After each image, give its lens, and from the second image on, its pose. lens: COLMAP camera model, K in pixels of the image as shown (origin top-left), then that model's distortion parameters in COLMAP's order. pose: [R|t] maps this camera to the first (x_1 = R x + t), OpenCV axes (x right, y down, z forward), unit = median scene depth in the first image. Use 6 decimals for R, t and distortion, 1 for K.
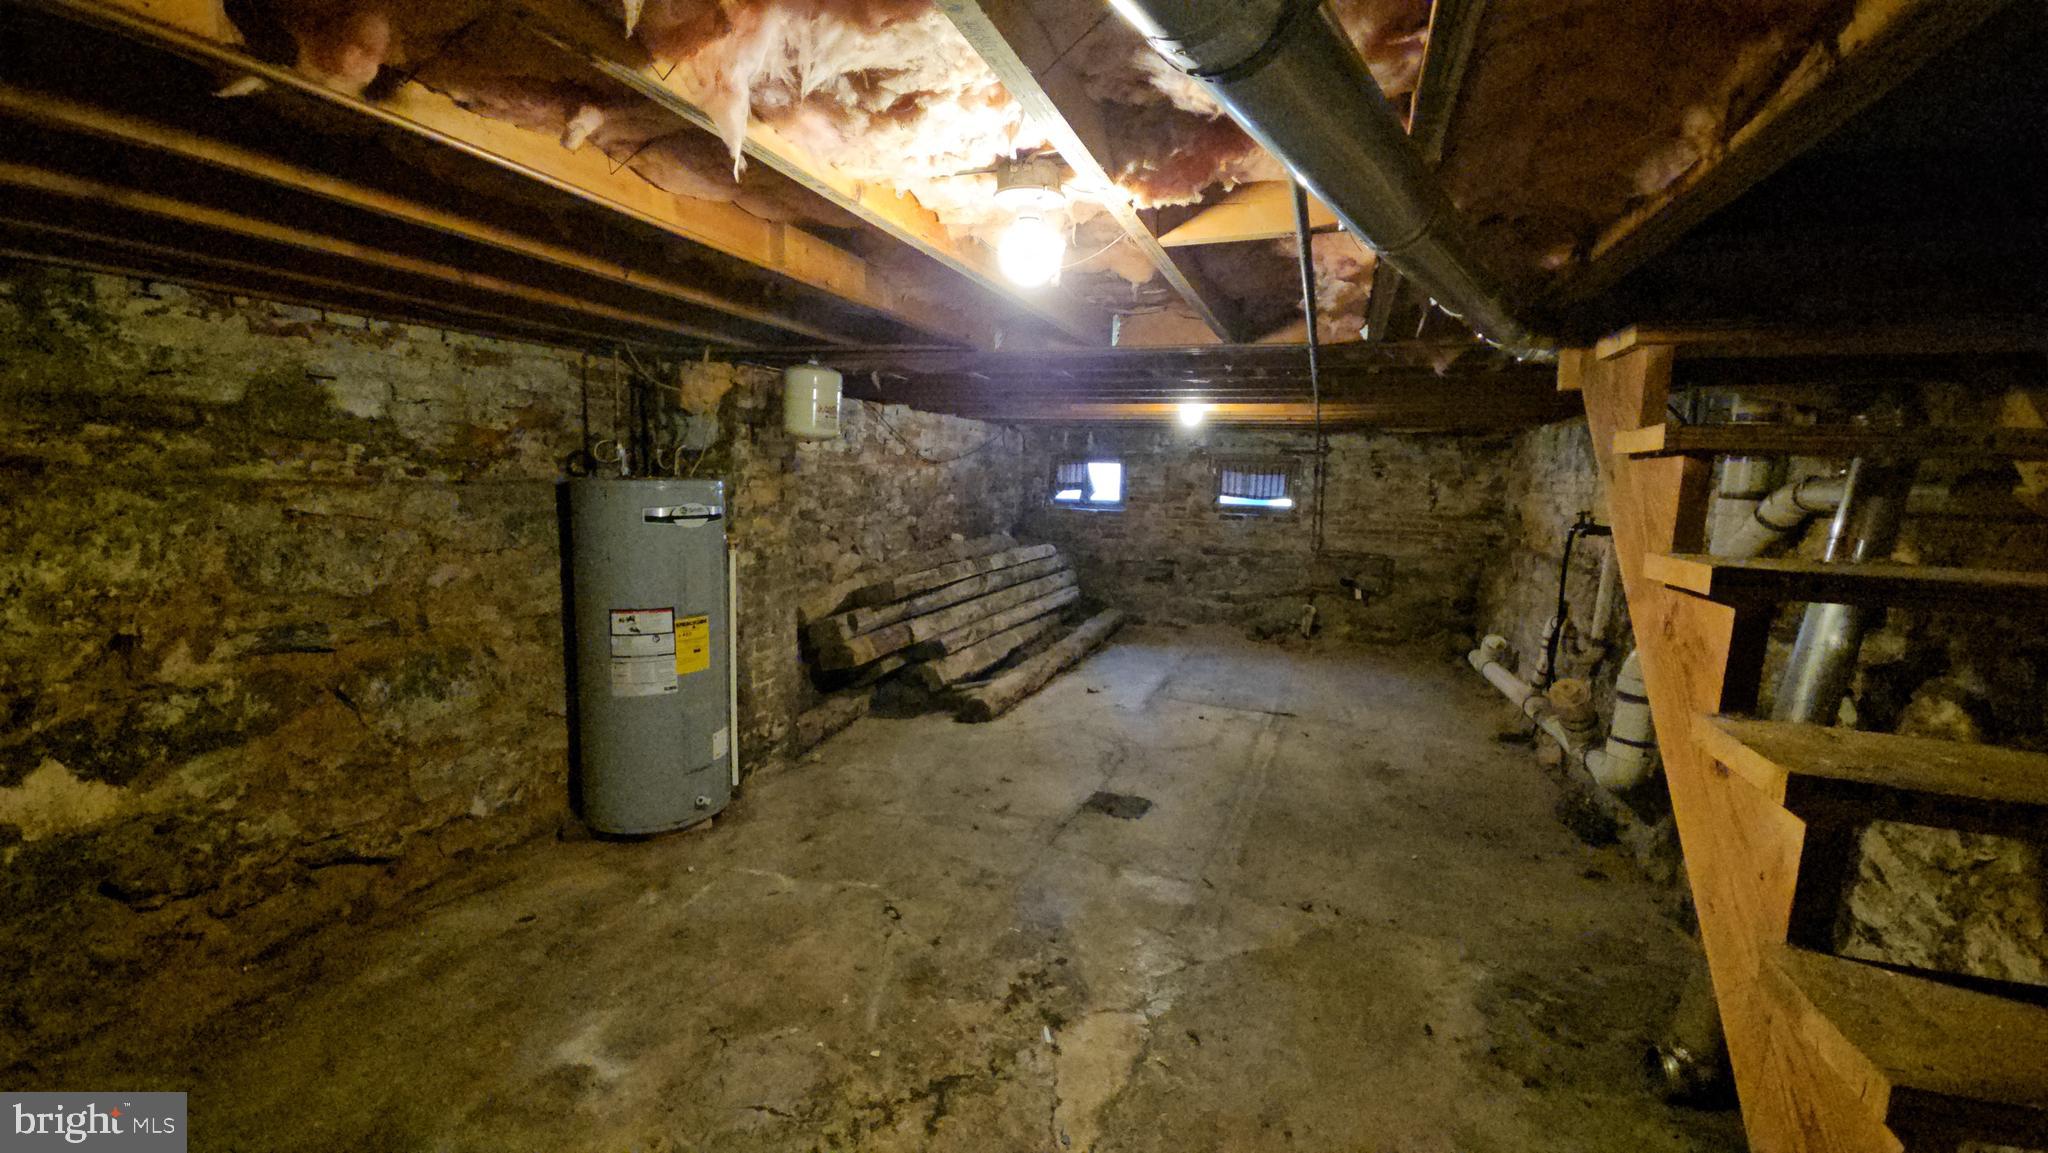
lens RADIAL K [[811.1, 0, 1024.0], [0, 811.1, 576.5], [0, 0, 1]] dist [0.000503, 0.000048]
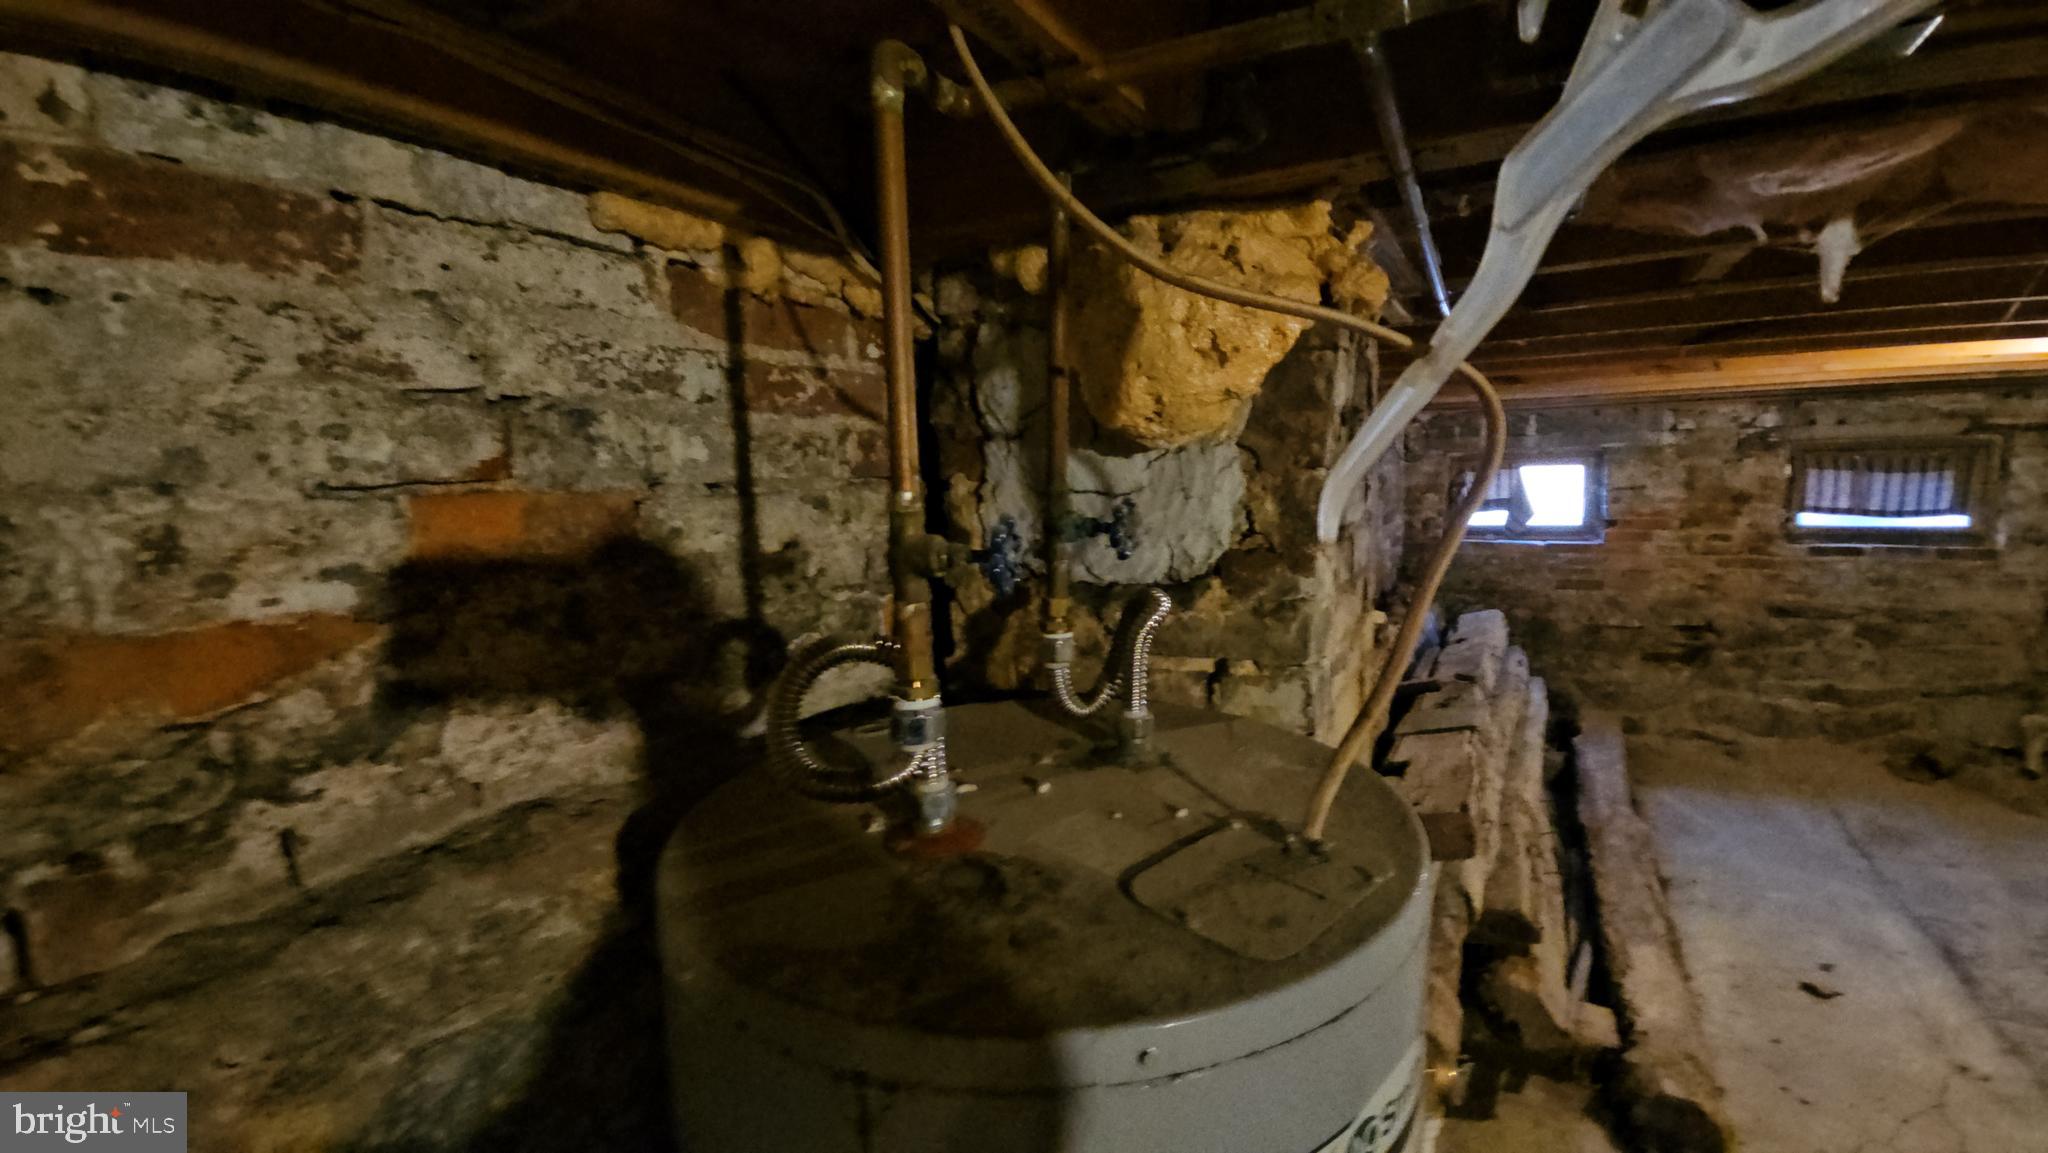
lens RADIAL K [[811.1, 0, 1024.0], [0, 811.1, 576.5], [0, 0, 1]] dist [0.000503, 0.000048]
pose [[0.977500, -0.025989, -0.209327, -0.189644], [0.027308, 0.999621, 0.003413, -0.078709], [0.209159, -0.009053, 0.977840, 0.362158]]
